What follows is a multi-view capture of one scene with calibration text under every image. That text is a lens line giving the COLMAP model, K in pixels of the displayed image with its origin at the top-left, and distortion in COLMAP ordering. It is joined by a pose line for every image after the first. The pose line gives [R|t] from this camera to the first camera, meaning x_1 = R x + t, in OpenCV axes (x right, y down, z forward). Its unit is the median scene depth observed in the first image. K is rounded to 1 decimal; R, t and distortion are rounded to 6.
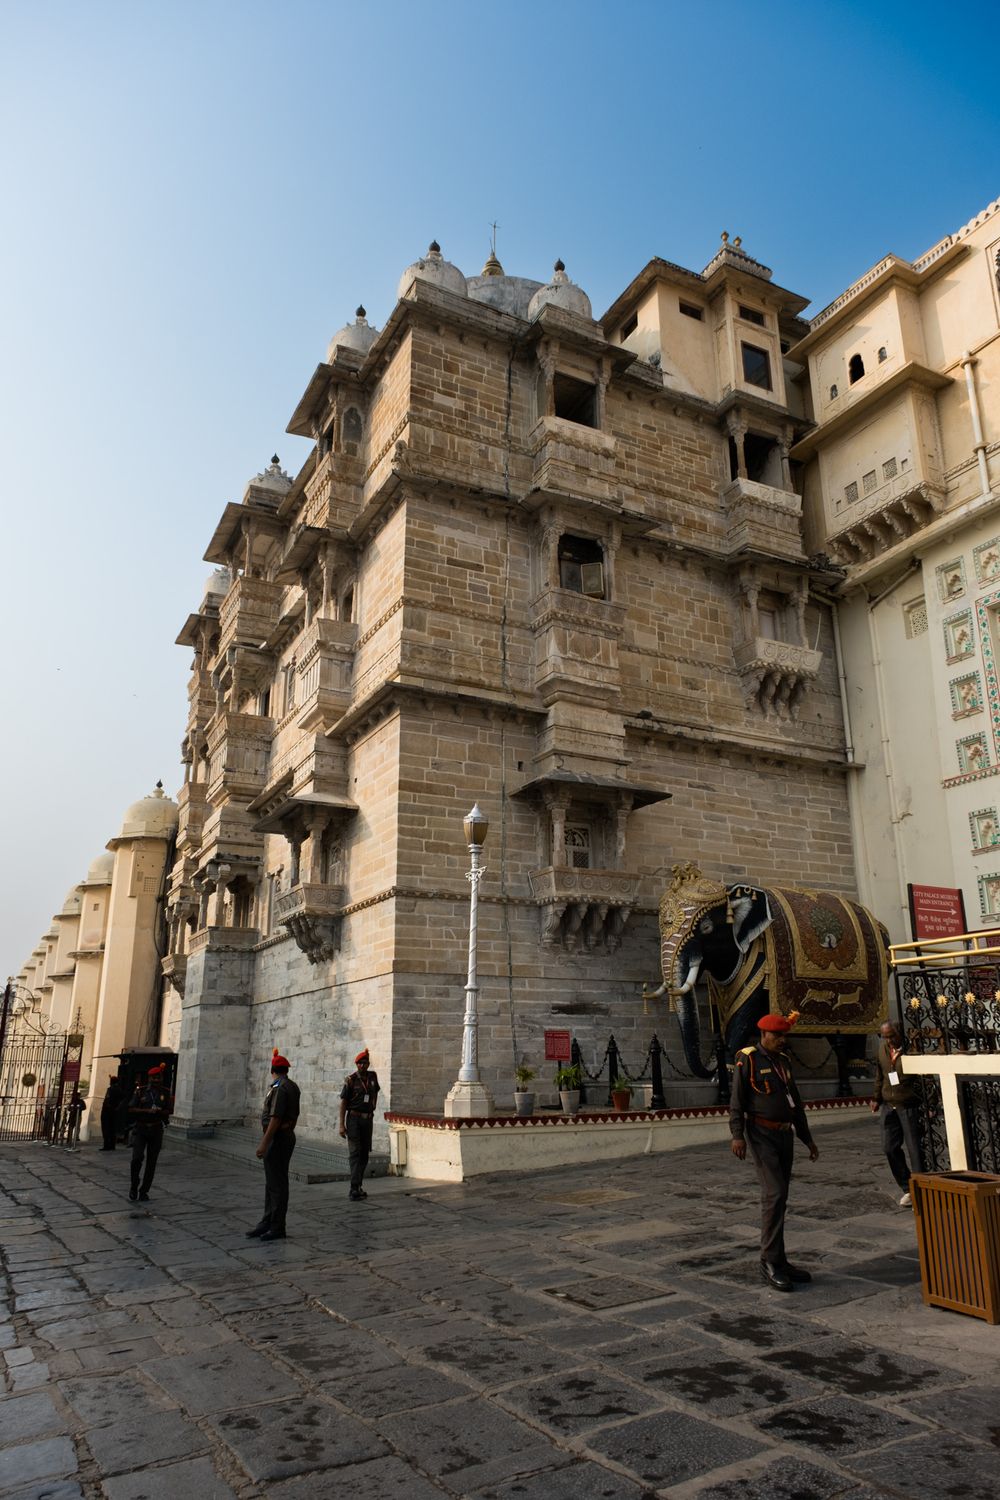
lens RADIAL K [[1012.3, 0, 503.1], [0, 1012.3, 748.9], [0, 0, 1]] dist [-0.000666, 0.004560]
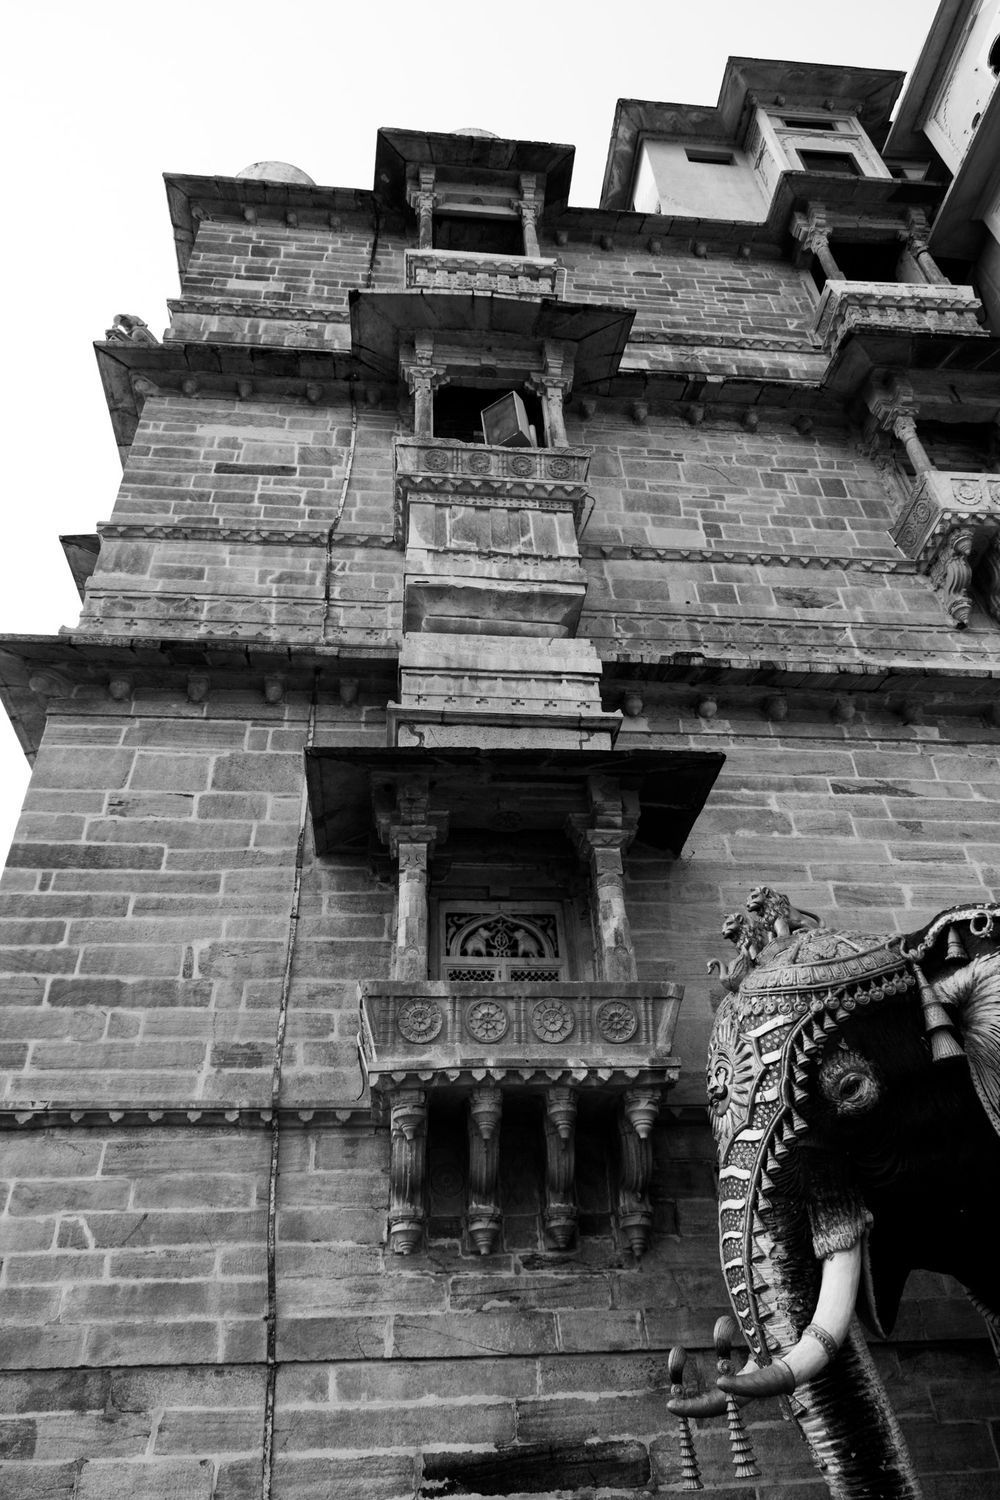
lens RADIAL K [[1012.3, 0, 500.5], [0, 1012.3, 757.3], [0, 0, 1]] dist [-0.000666, 0.004560]
pose [[0.925136, -0.254543, -0.281658, 0.196354], [0.145799, 0.923245, -0.355473, 0.164260], [0.350523, 0.287795, 0.891239, 0.654548]]
